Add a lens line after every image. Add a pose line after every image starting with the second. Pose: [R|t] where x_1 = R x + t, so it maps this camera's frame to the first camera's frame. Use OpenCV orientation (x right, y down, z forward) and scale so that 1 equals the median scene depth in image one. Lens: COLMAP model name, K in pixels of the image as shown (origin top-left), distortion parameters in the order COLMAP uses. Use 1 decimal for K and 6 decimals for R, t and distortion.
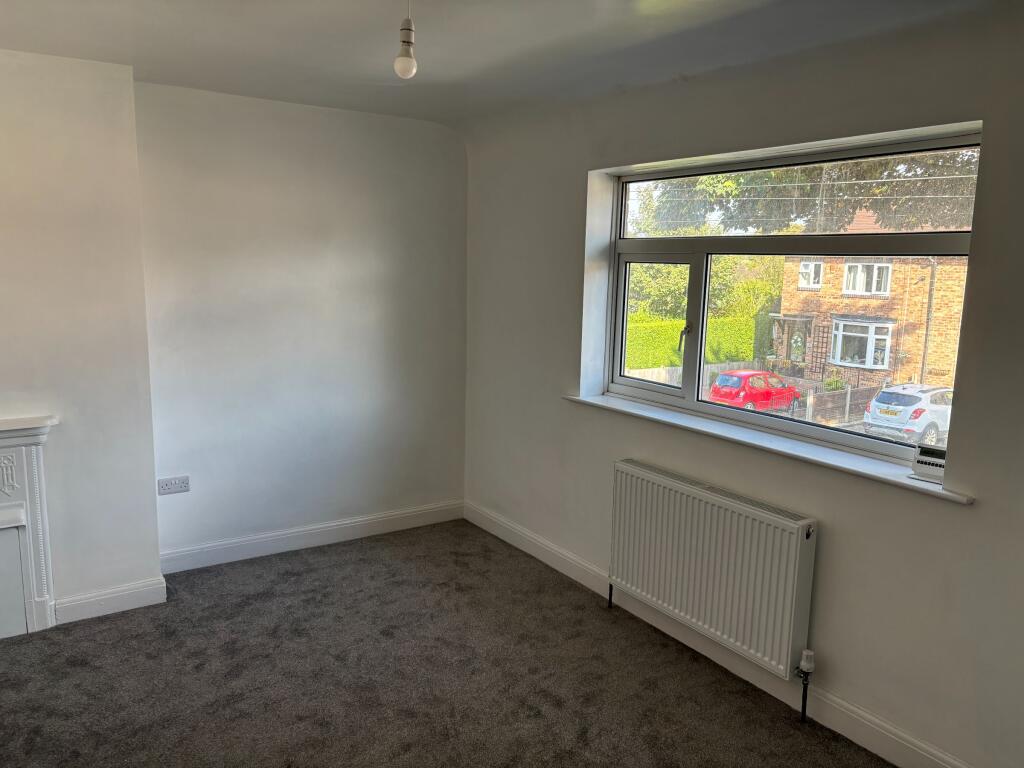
lens RADIAL K [[774.4, 0, 505.0], [0, 774.4, 378.9], [0, 0, 1]] dist [0.005647, -0.018073]
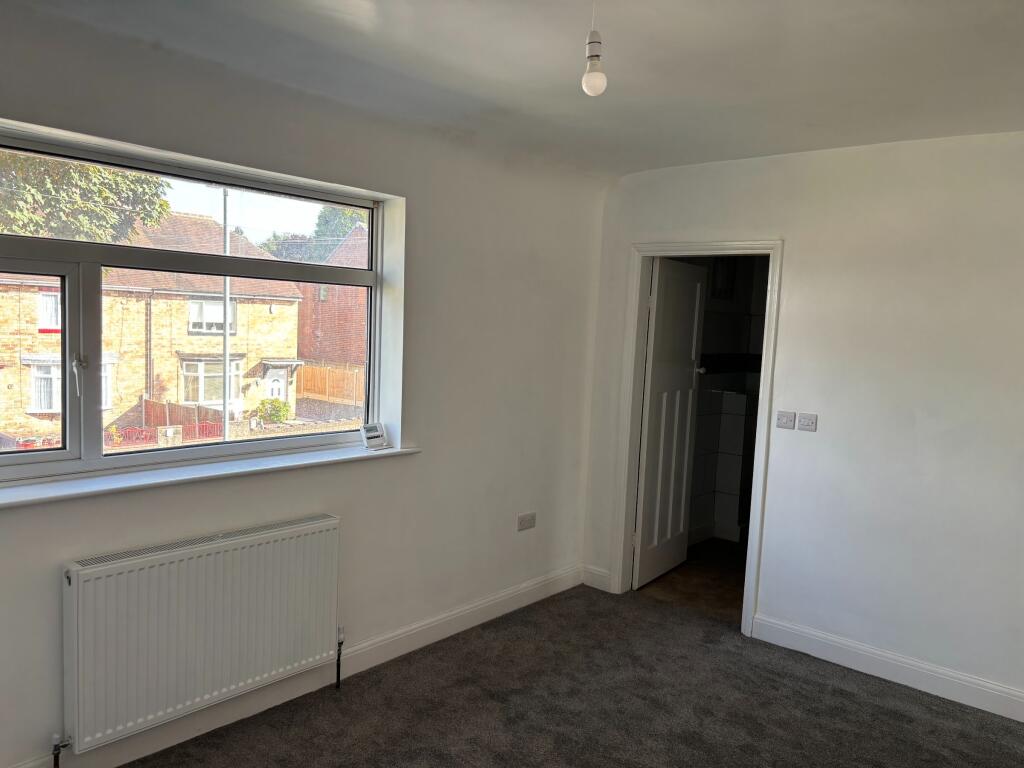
lens RADIAL K [[774.4, 0, 507.4], [0, 774.4, 388.5], [0, 0, 1]] dist [0.005647, -0.018073]
pose [[-0.270519, -0.120709, 0.955117, -0.651739], [0.093411, 0.984136, 0.150834, -0.128903], [-0.958172, 0.130022, -0.254952, 0.893729]]
